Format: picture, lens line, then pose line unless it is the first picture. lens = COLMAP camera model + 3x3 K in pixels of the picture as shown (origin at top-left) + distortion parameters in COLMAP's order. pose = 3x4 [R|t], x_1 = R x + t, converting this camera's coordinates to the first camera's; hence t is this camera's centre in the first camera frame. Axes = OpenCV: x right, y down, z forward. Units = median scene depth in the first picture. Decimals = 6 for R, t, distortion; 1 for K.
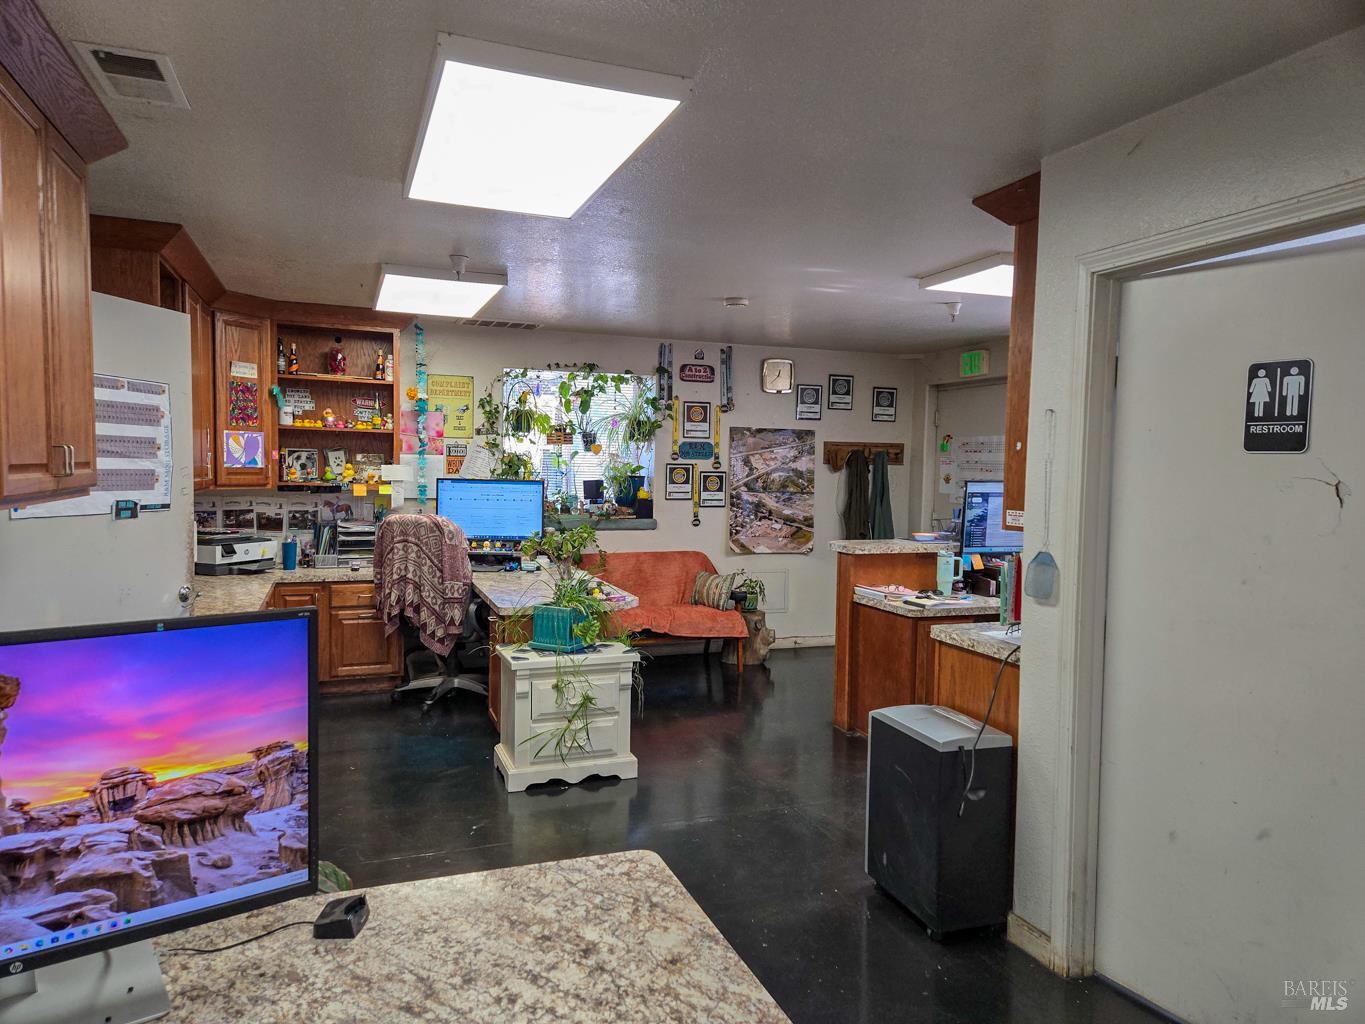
lens RADIAL K [[917.0, 0, 682.5], [0, 917.0, 512.0], [0, 0, 1]] dist [0.076125, -0.060997]
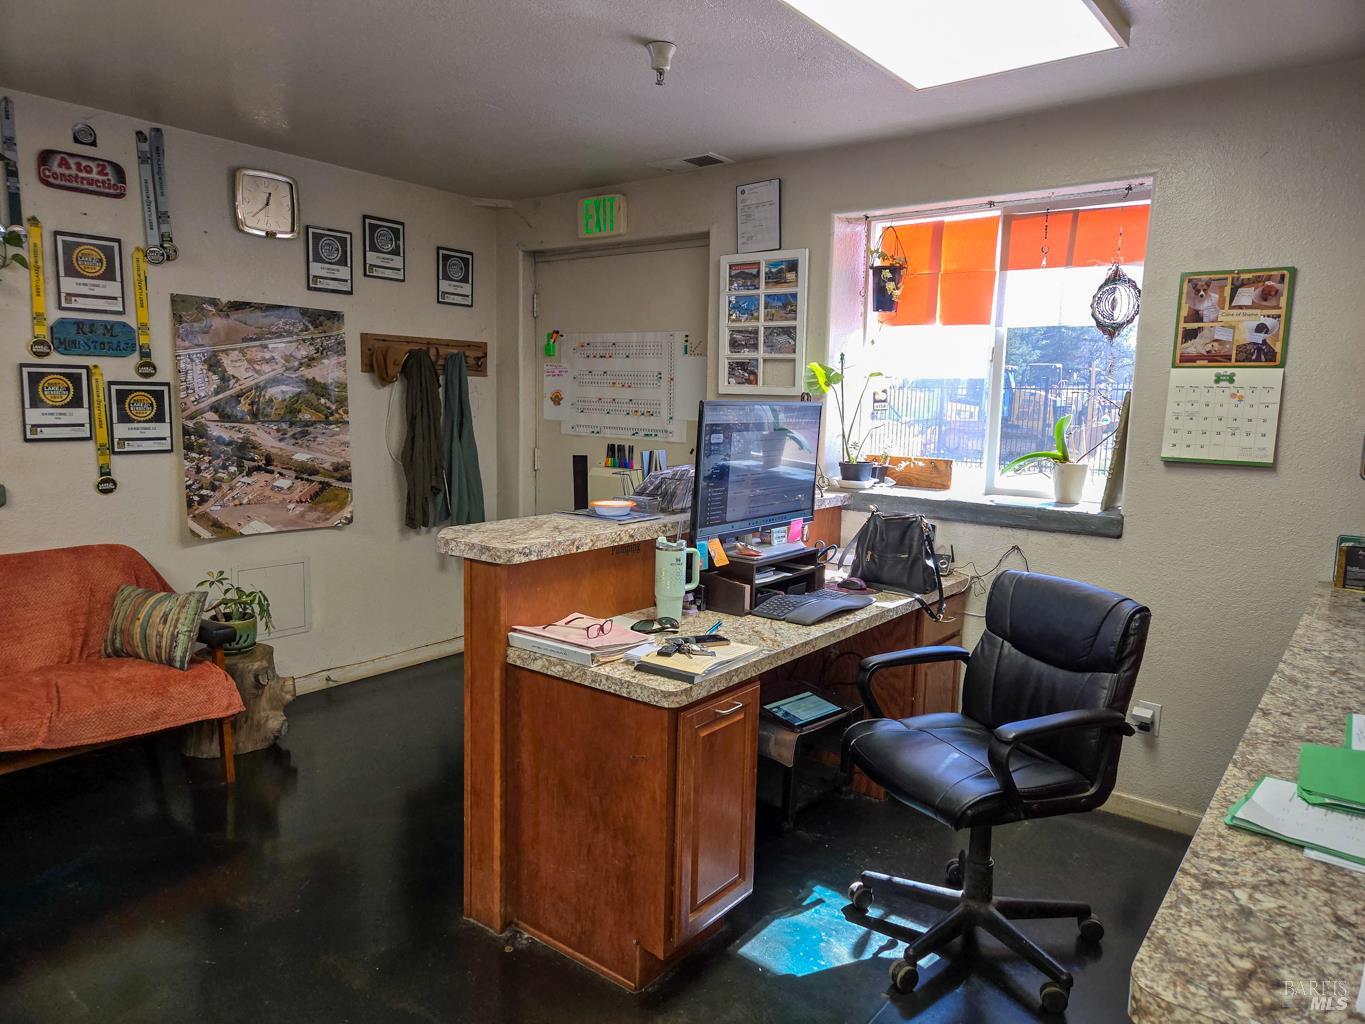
lens RADIAL K [[917.0, 0, 682.5], [0, 917.0, 512.0], [0, 0, 1]] dist [0.076125, -0.060997]
pose [[0.854071, -0.066372, 0.515905, 0.020768], [0.021358, 0.995464, 0.092709, -0.016139], [-0.519718, -0.068162, 0.851614, 0.449522]]
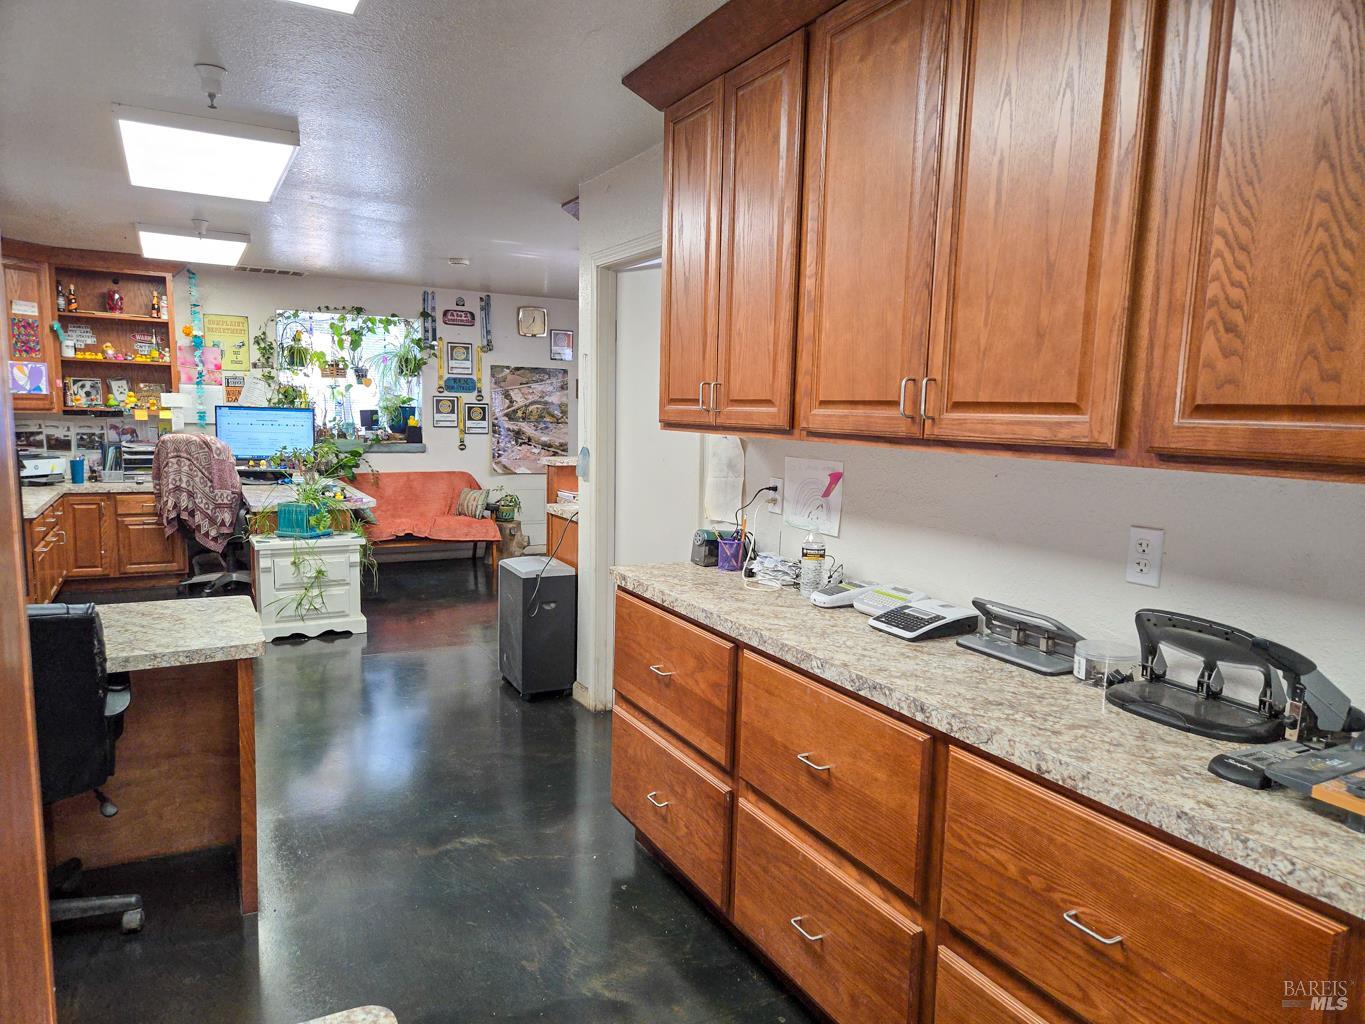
lens RADIAL K [[911.8, 0, 687.3], [0, 911.8, 524.9], [0, 0, 1]] dist [0.074283, -0.067112]
pose [[0.989580, -0.013532, 0.143344, 0.144114], [0.002461, 0.997018, 0.077130, 0.023456], [-0.143961, -0.075973, 0.986663, -0.229585]]
